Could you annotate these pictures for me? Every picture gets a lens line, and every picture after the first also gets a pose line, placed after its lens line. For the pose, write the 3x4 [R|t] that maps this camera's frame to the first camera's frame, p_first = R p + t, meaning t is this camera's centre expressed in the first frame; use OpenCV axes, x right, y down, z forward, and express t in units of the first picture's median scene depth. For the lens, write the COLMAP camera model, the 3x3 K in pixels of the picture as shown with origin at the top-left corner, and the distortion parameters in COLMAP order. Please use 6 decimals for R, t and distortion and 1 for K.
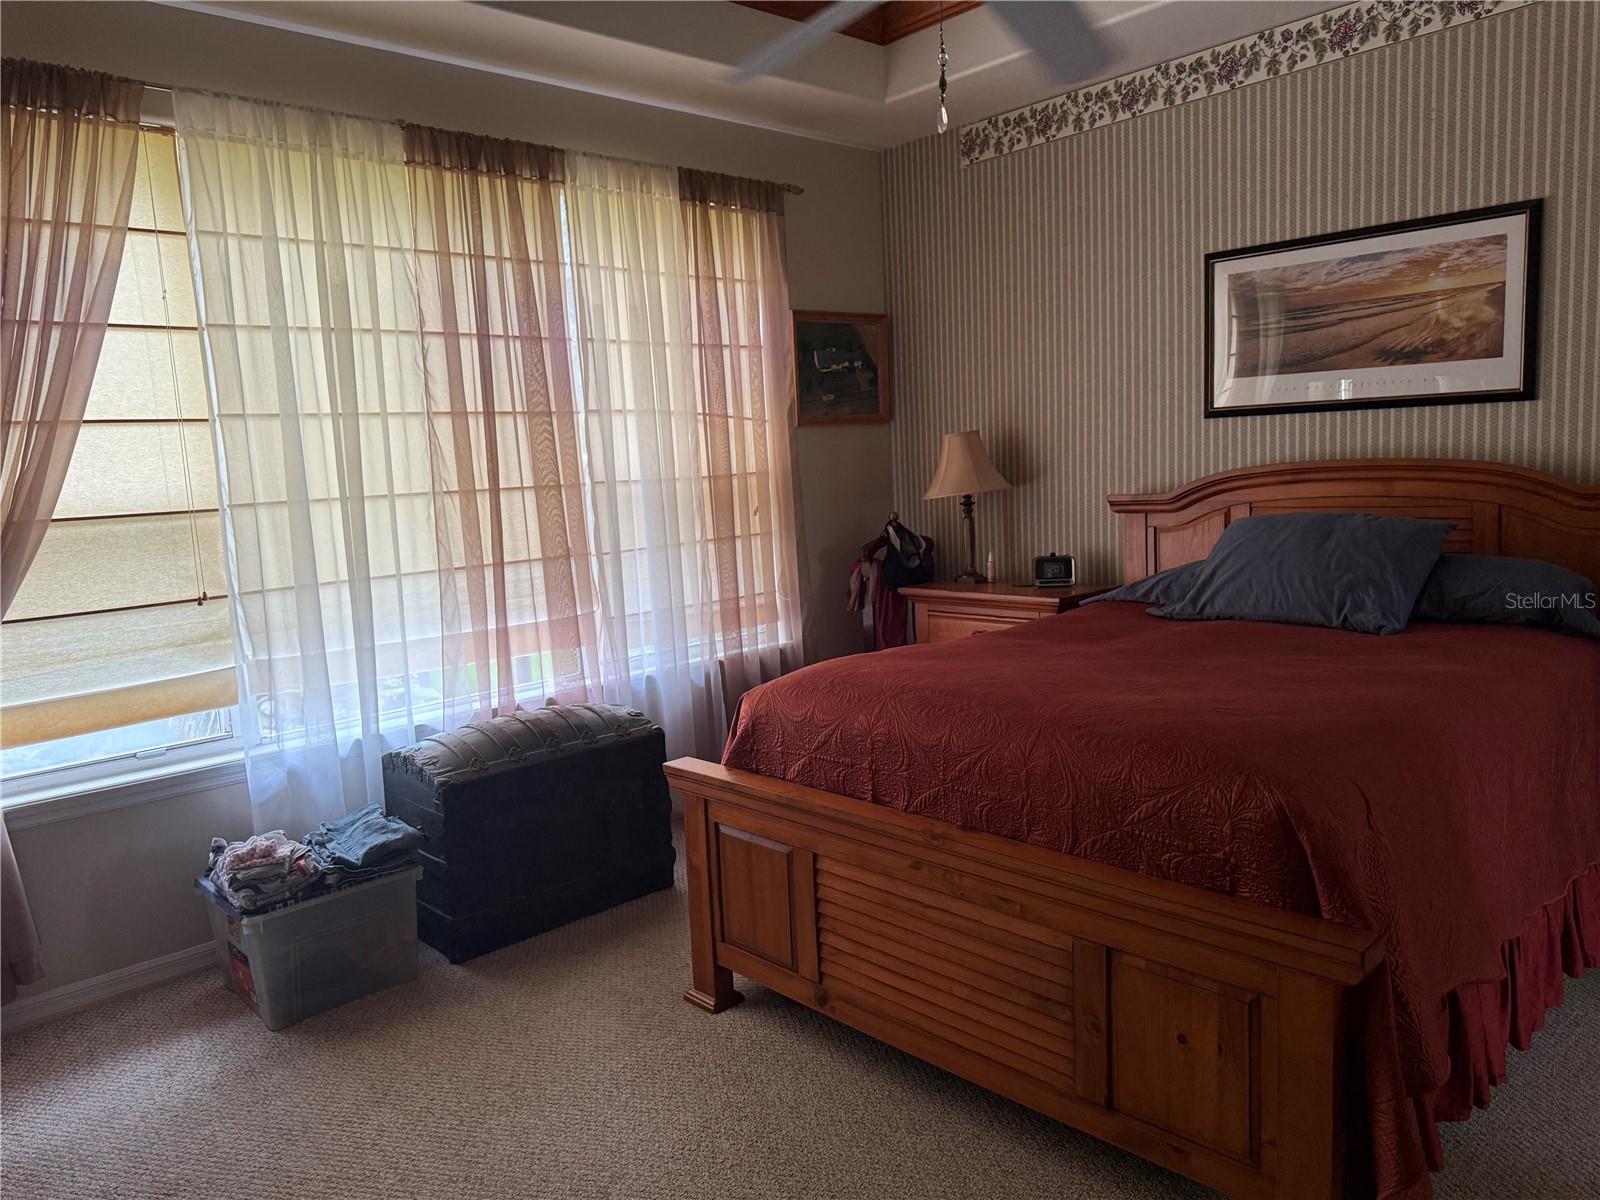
lens RADIAL K [[1226.3, 0, 800.0], [0, 1226.3, 600.0], [0, 0, 1]] dist [0.038830, -0.001152]
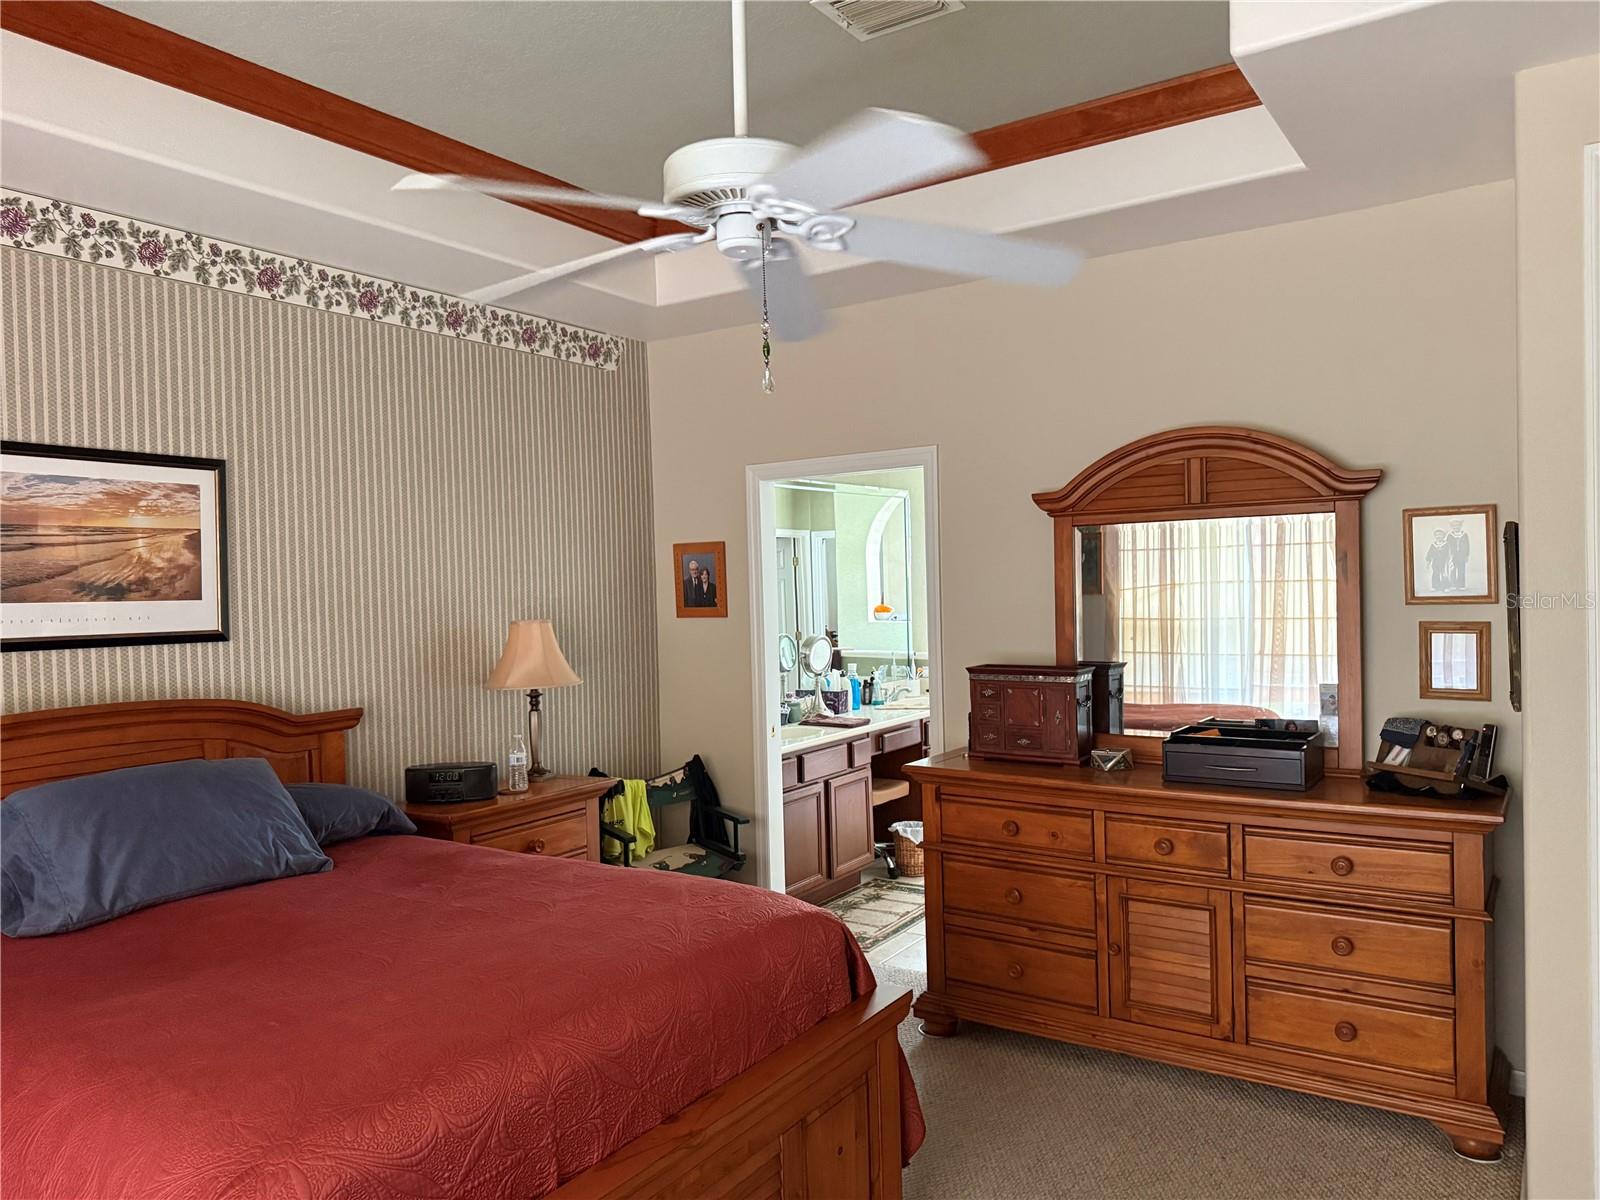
lens RADIAL K [[1126.7, 0, 803.4], [0, 1126.7, 617.9], [0, 0, 1]] dist [0.051624, -0.060507]
pose [[-0.244395, 0.028561, 0.969255, -0.472294], [0.154884, 0.987883, 0.009943, -0.109890], [-0.957226, 0.152553, -0.245857, 0.739807]]
